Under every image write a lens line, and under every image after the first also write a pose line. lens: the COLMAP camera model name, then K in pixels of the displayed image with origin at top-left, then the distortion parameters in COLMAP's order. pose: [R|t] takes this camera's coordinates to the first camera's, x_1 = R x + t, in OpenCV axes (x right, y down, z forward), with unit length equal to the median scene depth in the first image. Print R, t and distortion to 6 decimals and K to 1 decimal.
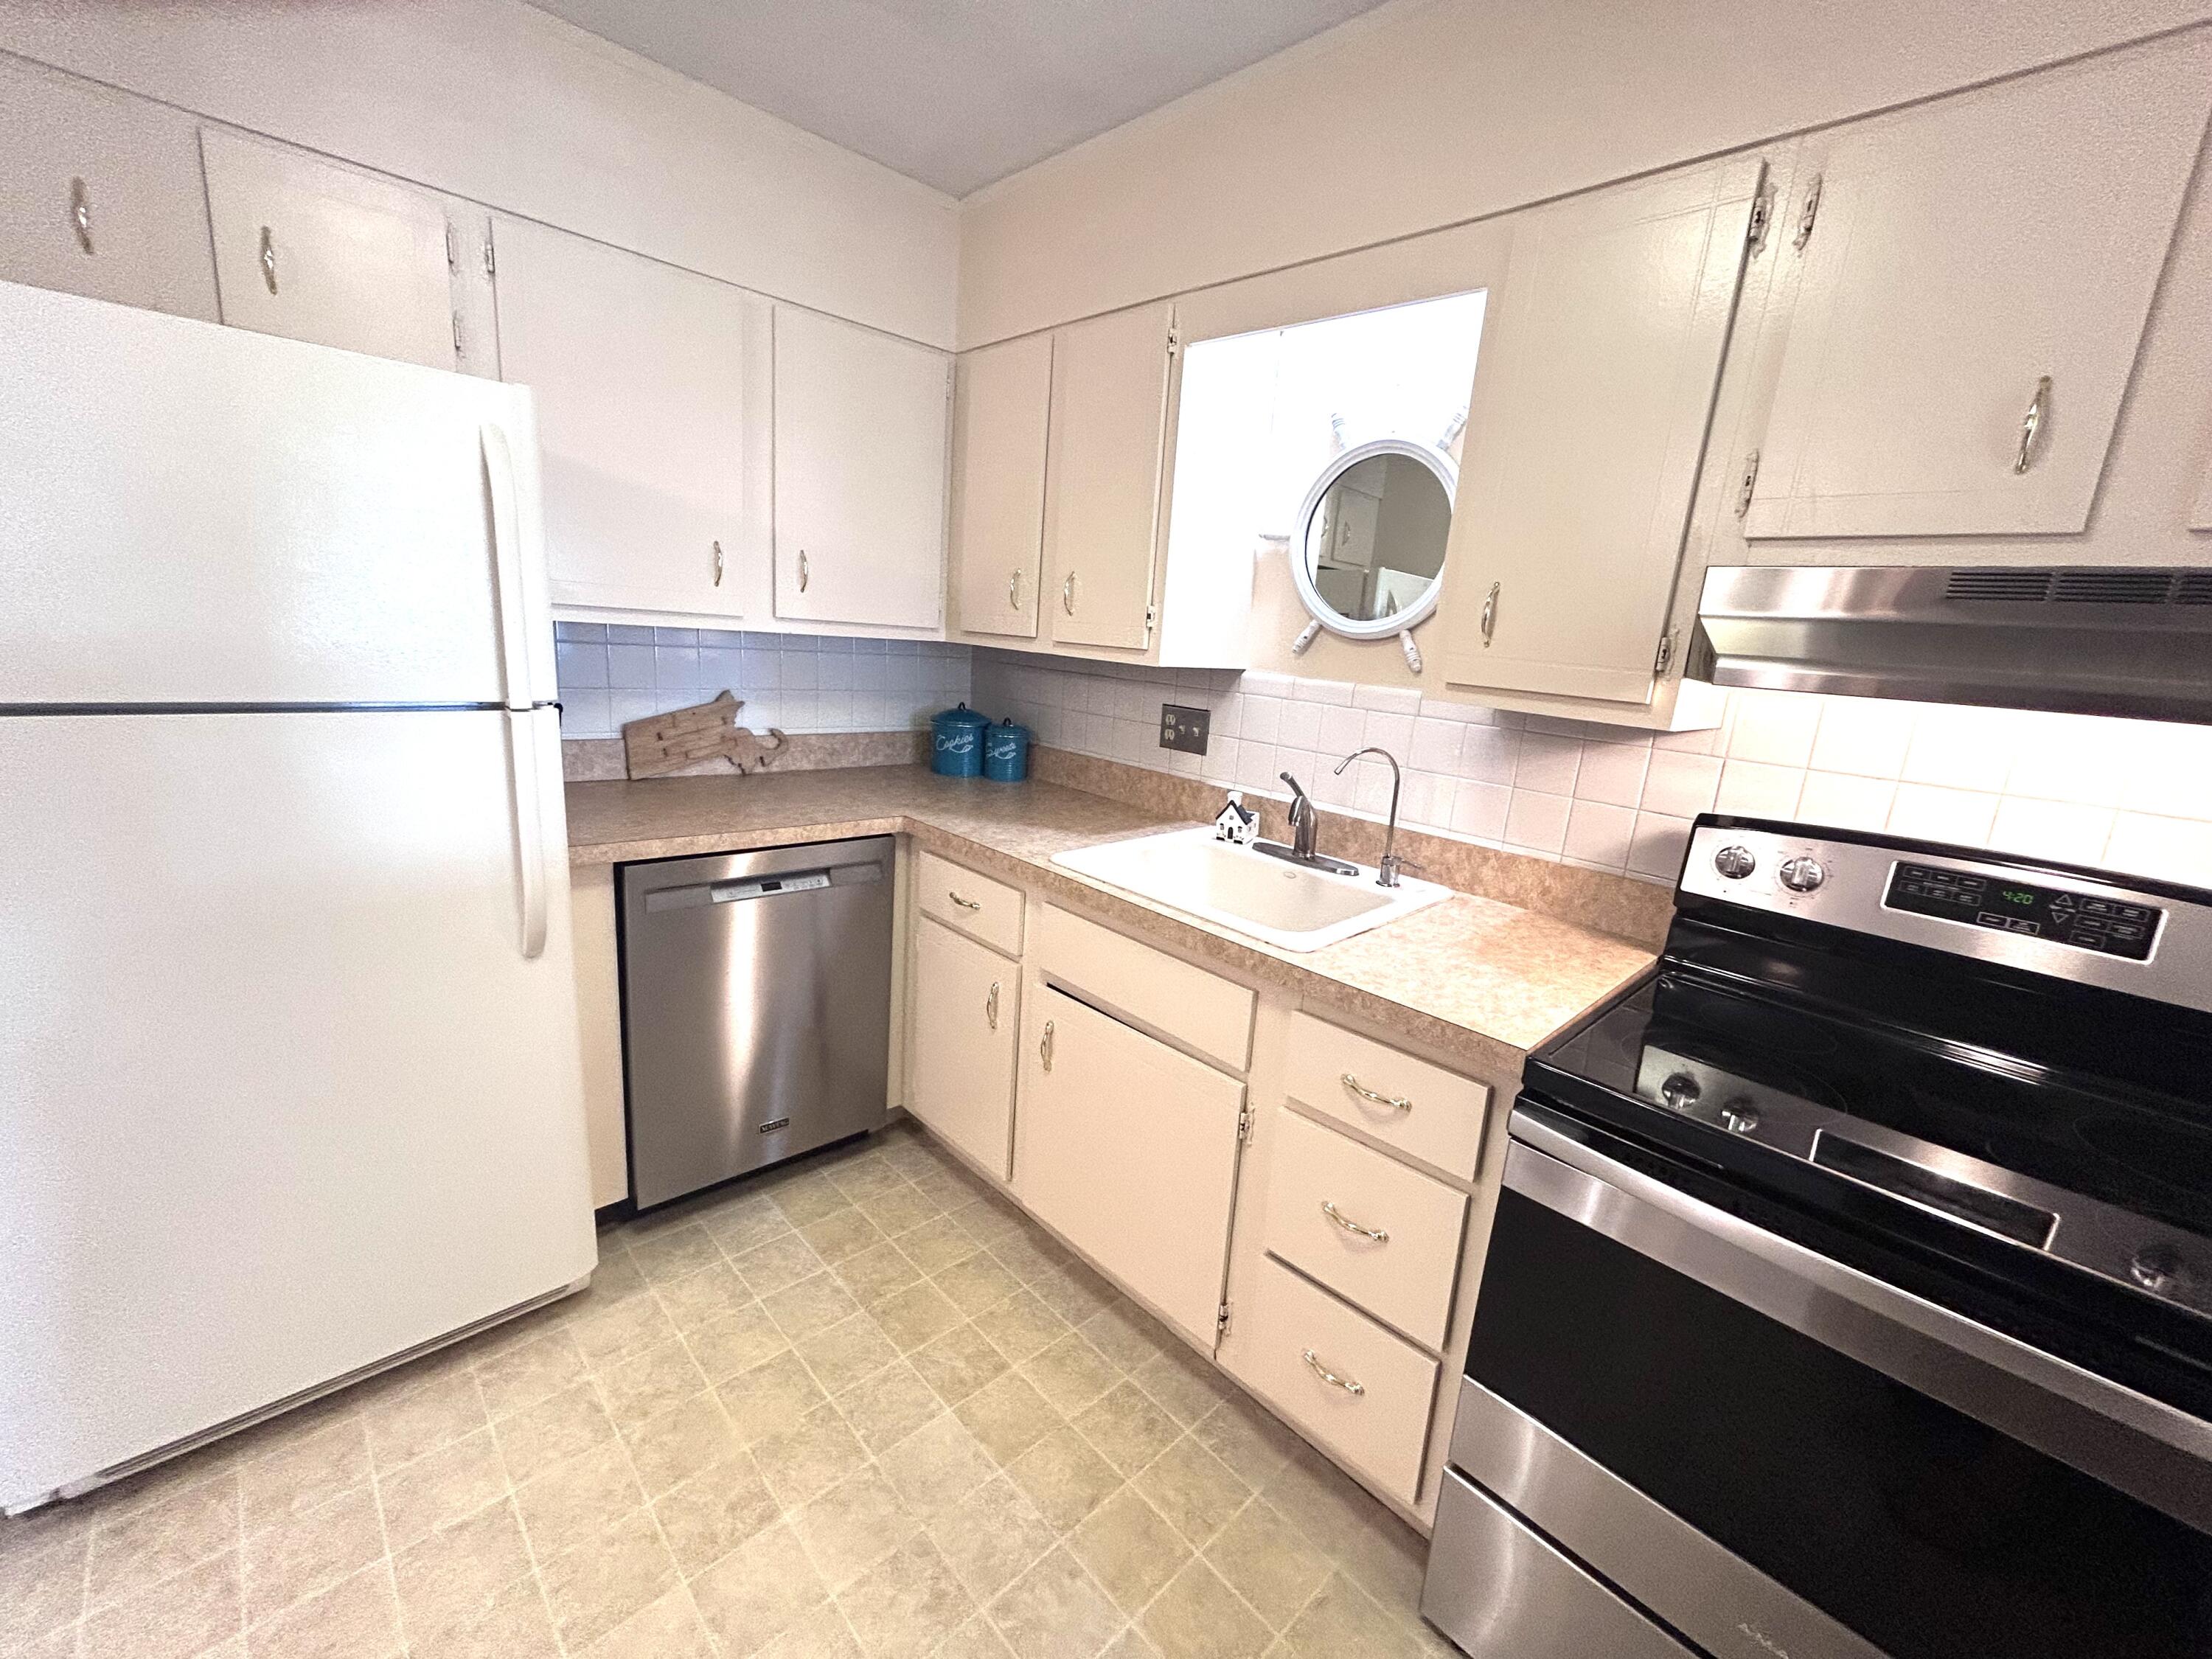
lens RADIAL K [[892.3, 0, 1106.1], [0, 892.3, 826.9], [0, 0, 1]] dist [0.001153, 0.000121]
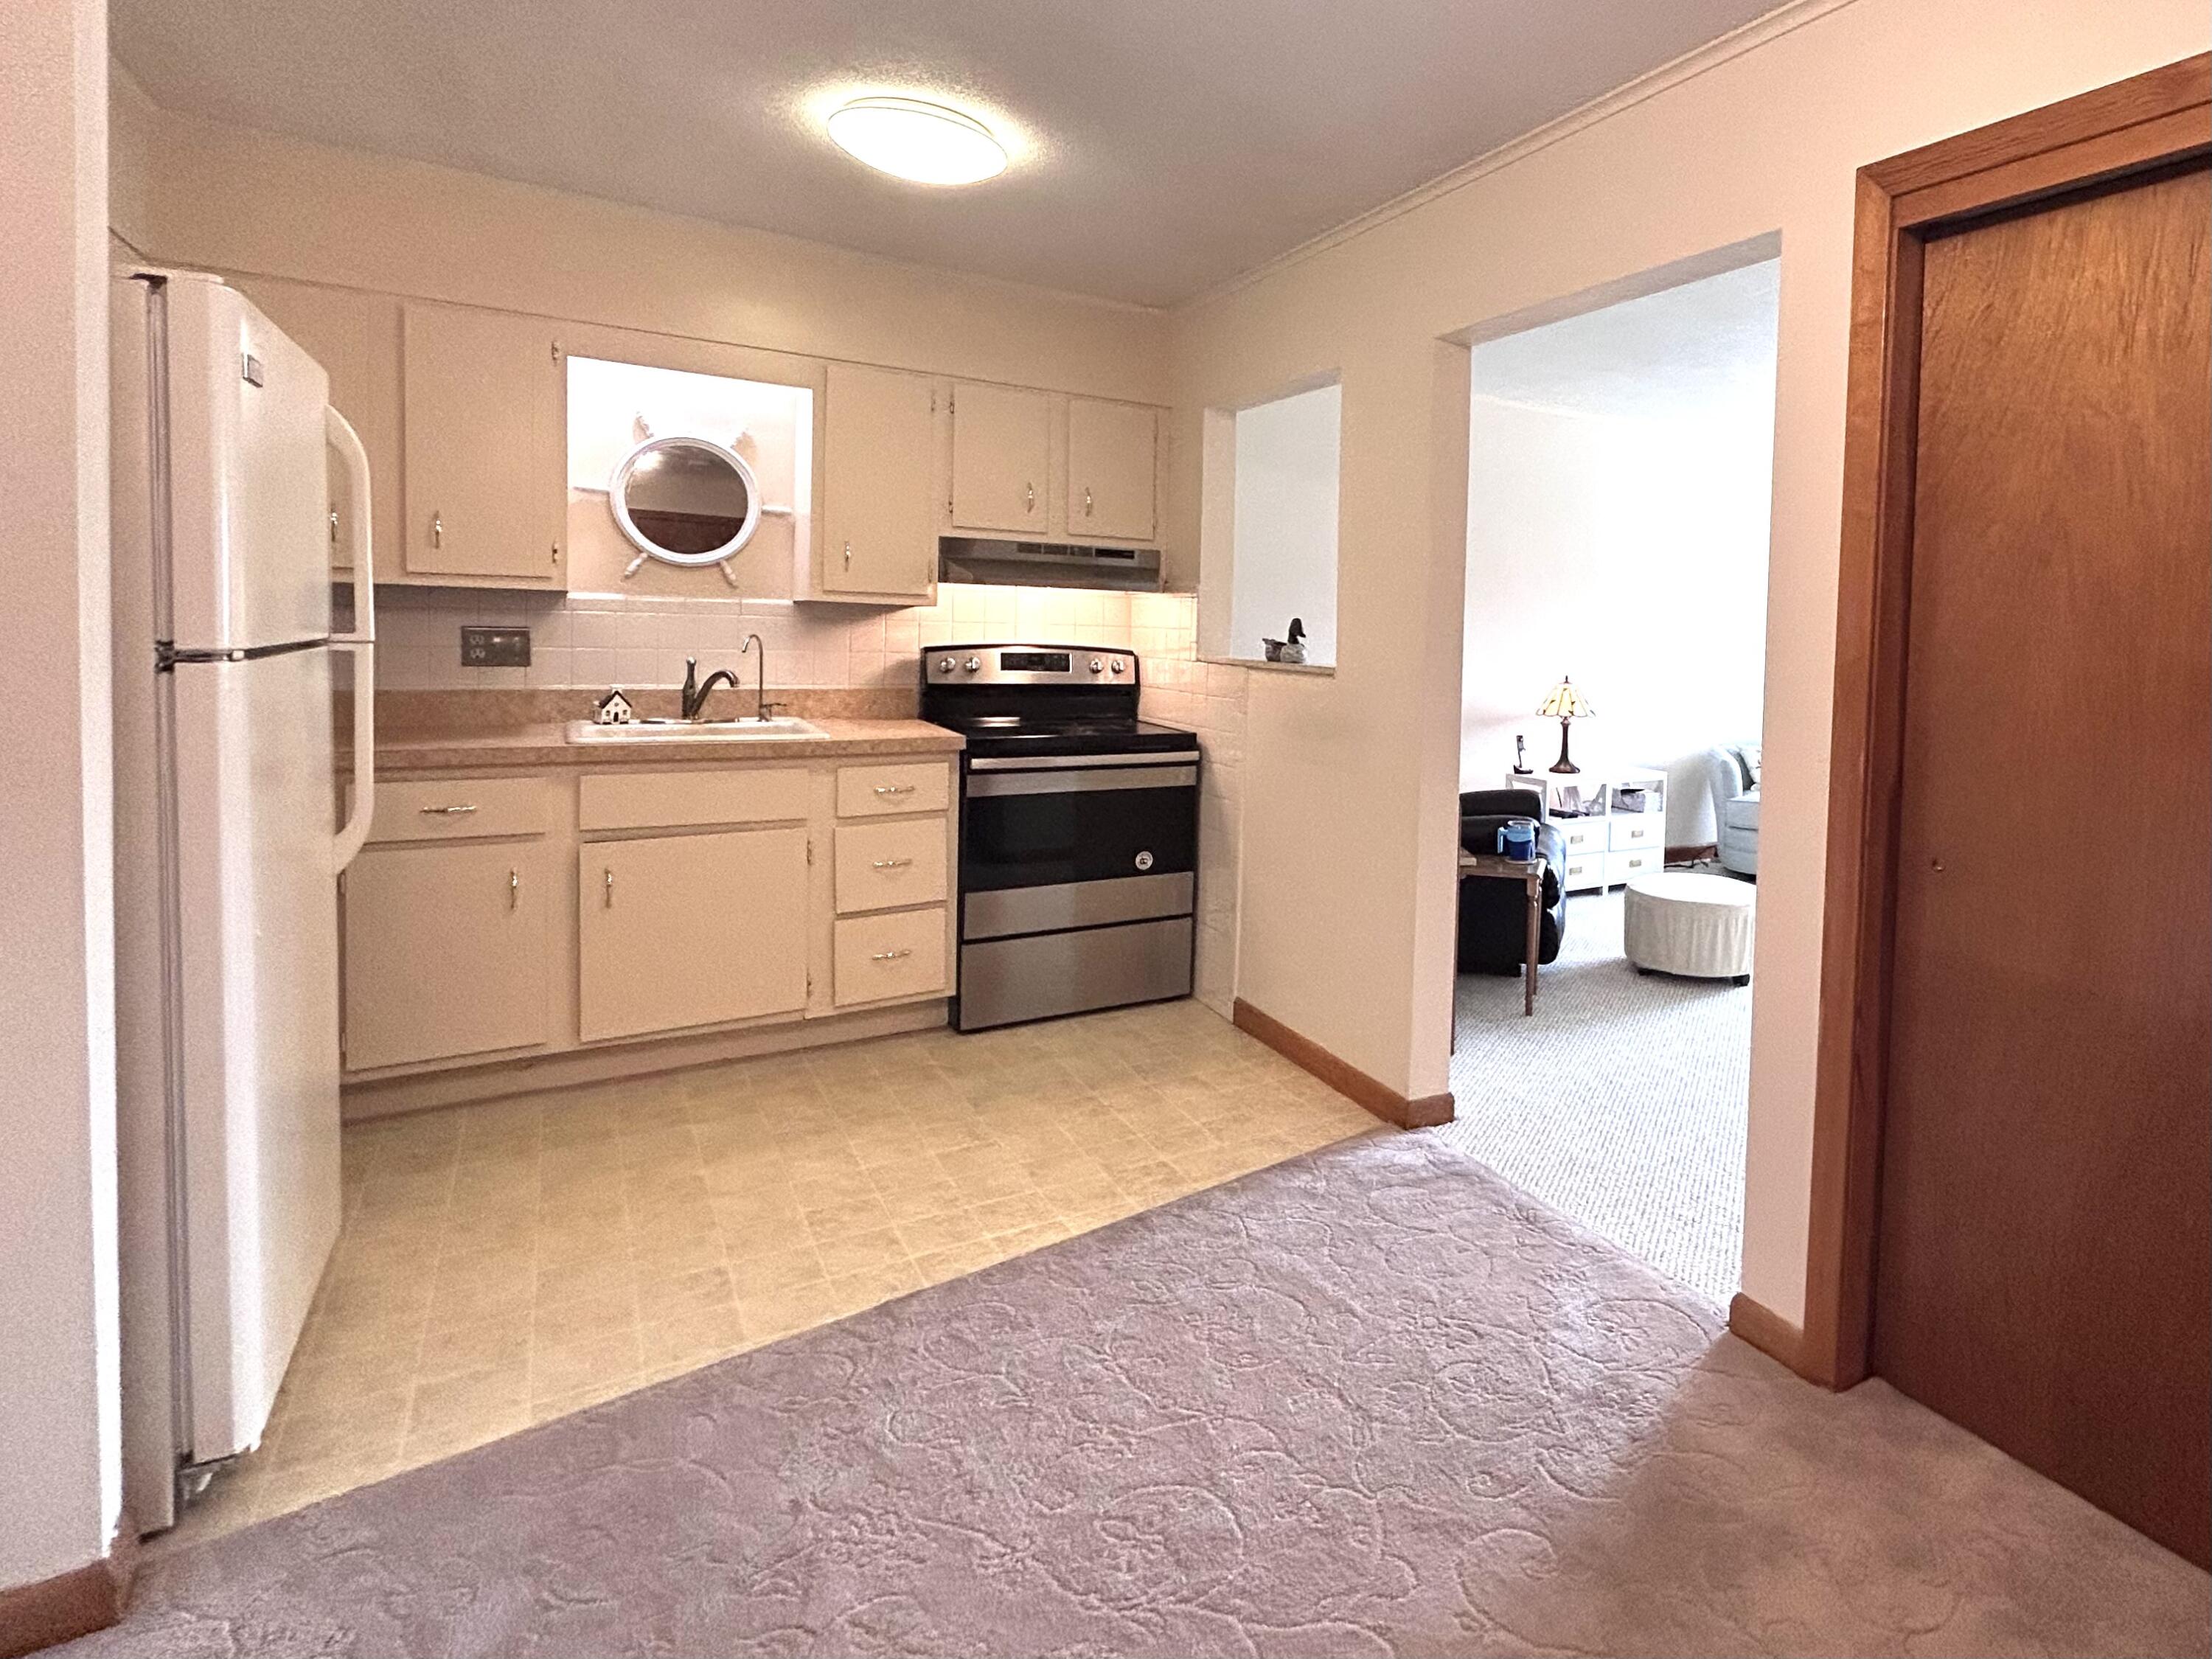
lens RADIAL K [[1184.2, 0, 1394.8], [0, 1184.2, 673.5], [0, 0, 1]] dist [-0.004959, -0.001265]
pose [[0.155357, -0.106184, 0.982135, -1.423691], [0.199210, 0.977149, 0.074133, 0.045195], [-0.967564, 0.184134, 0.172960, -0.404864]]
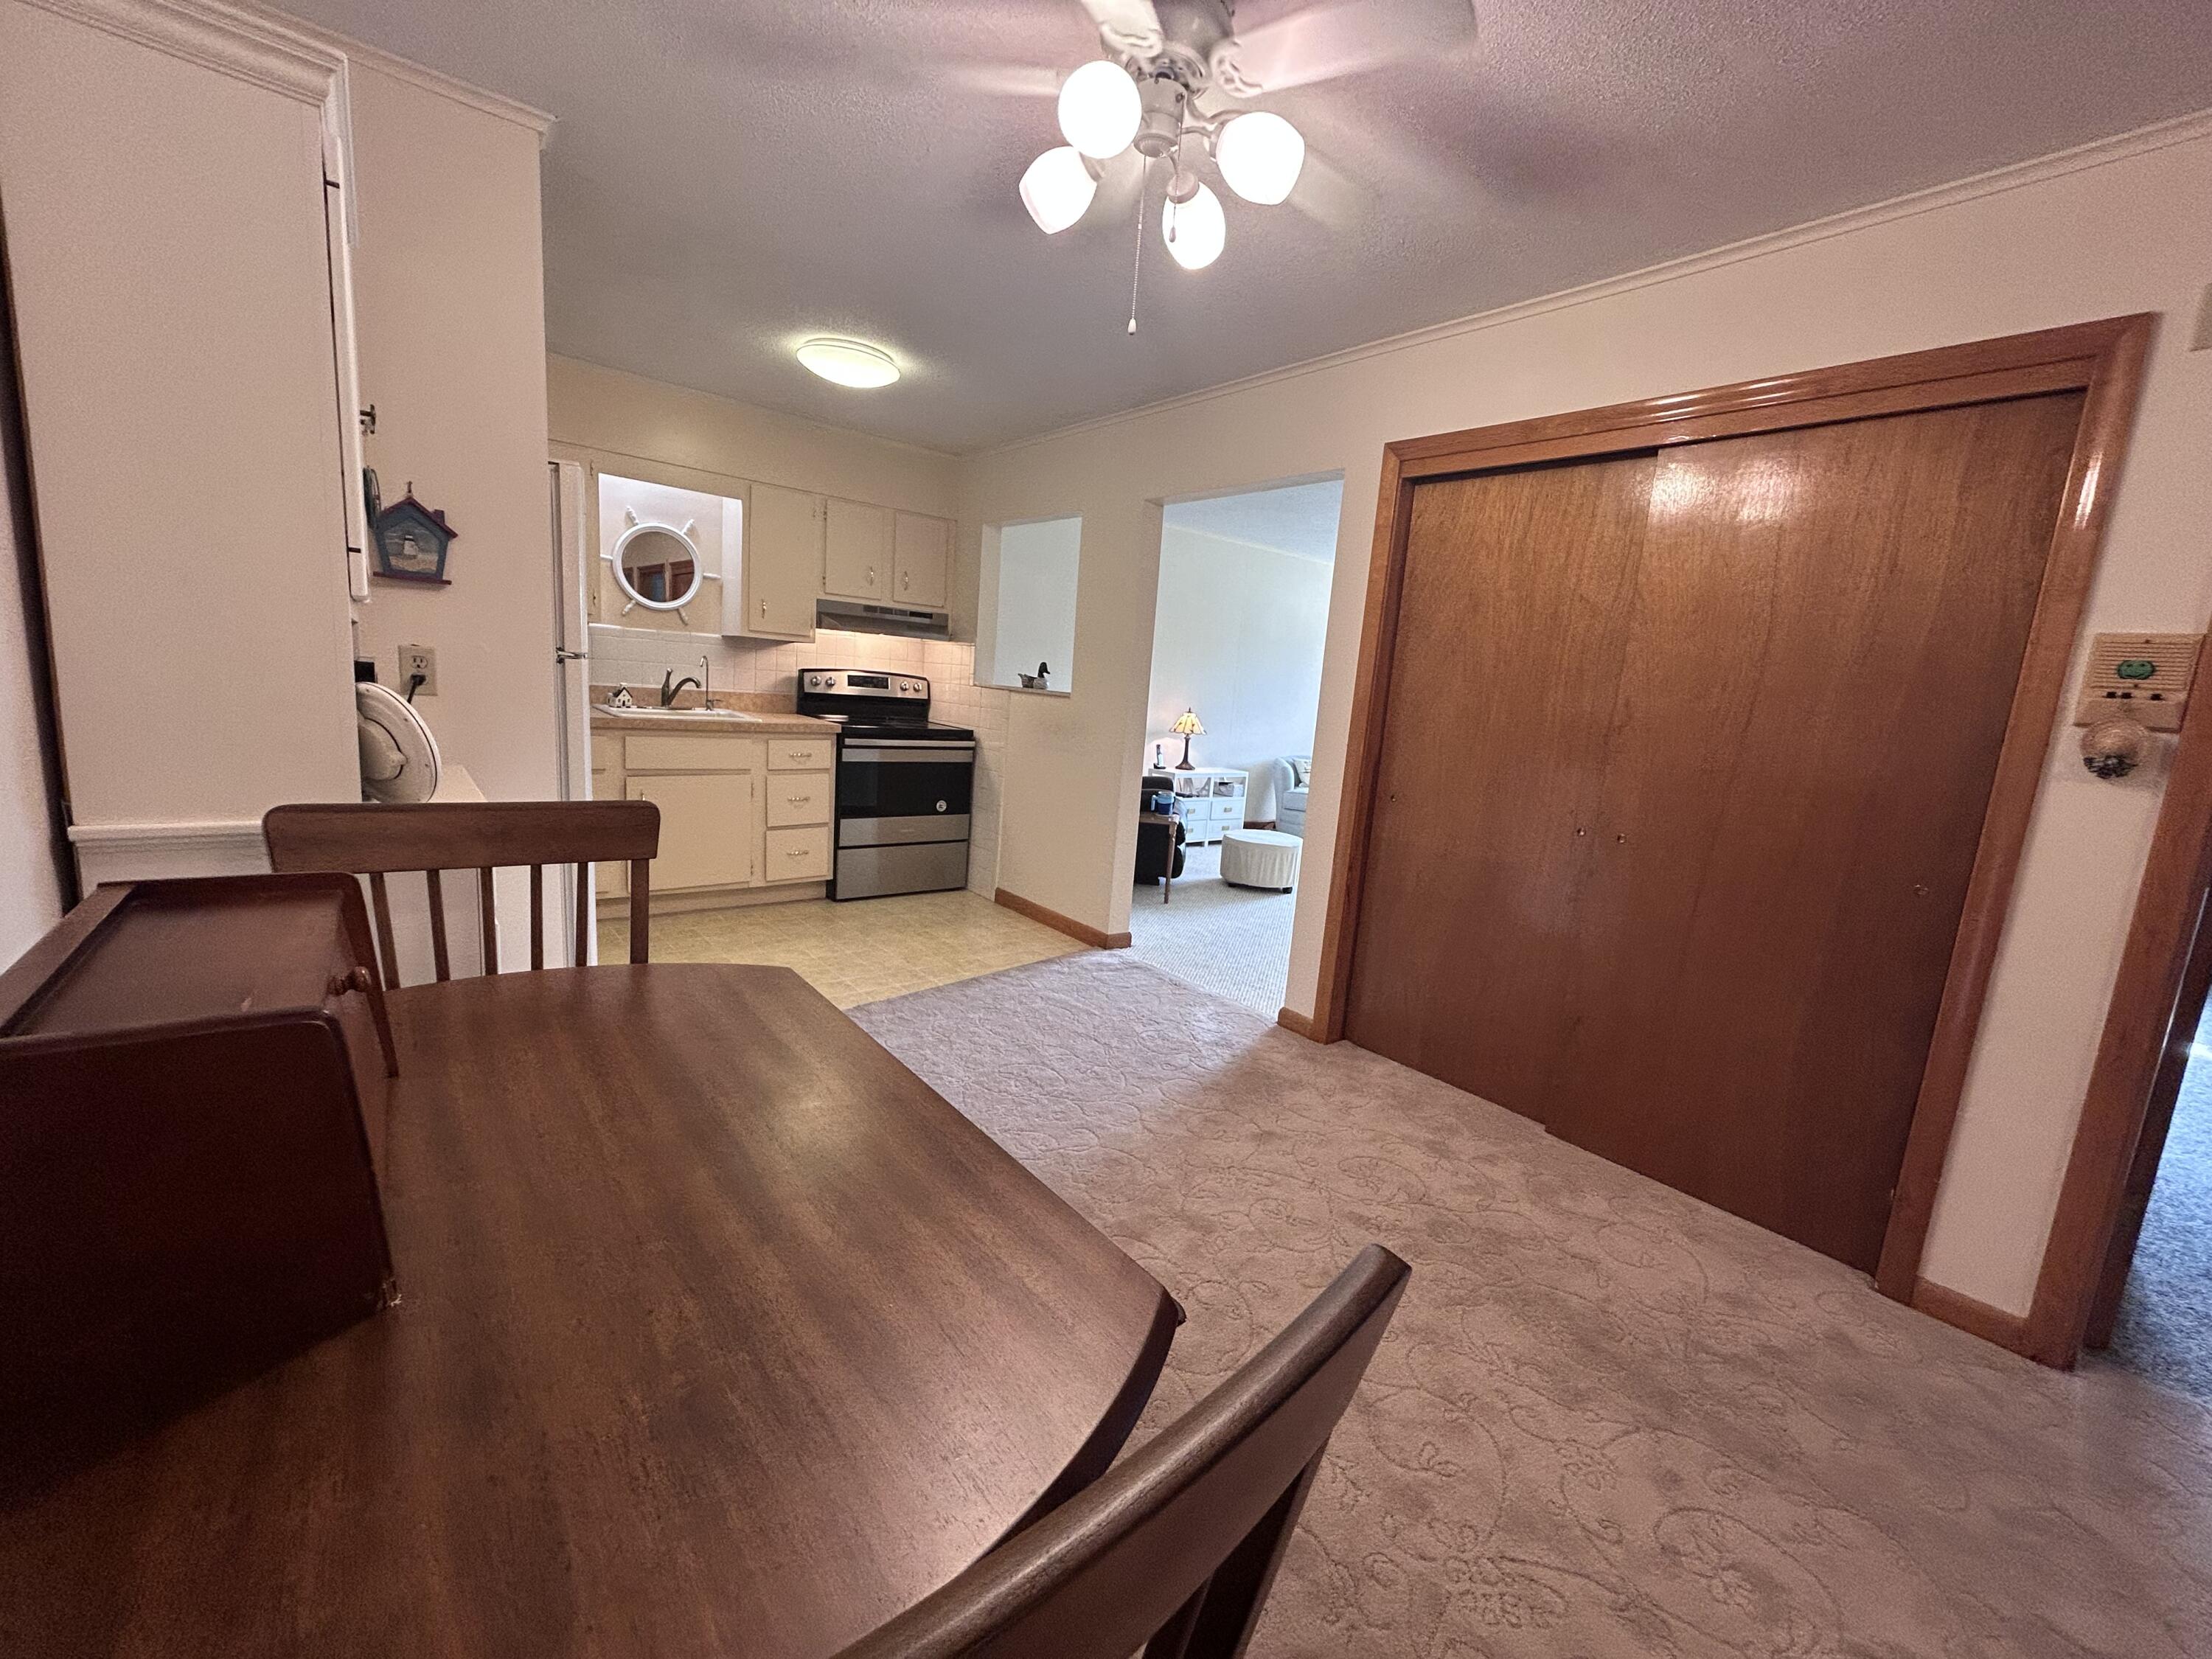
lens RADIAL K [[889.8, 0, 1104.4], [0, 889.8, 830.1], [0, 0, 1]] dist [0.000149, -0.000114]
pose [[0.083531, -0.233705, 0.968713, -1.954483], [0.149506, 0.964046, 0.219687, 0.004036], [-0.985226, 0.126478, 0.115468, -0.319838]]
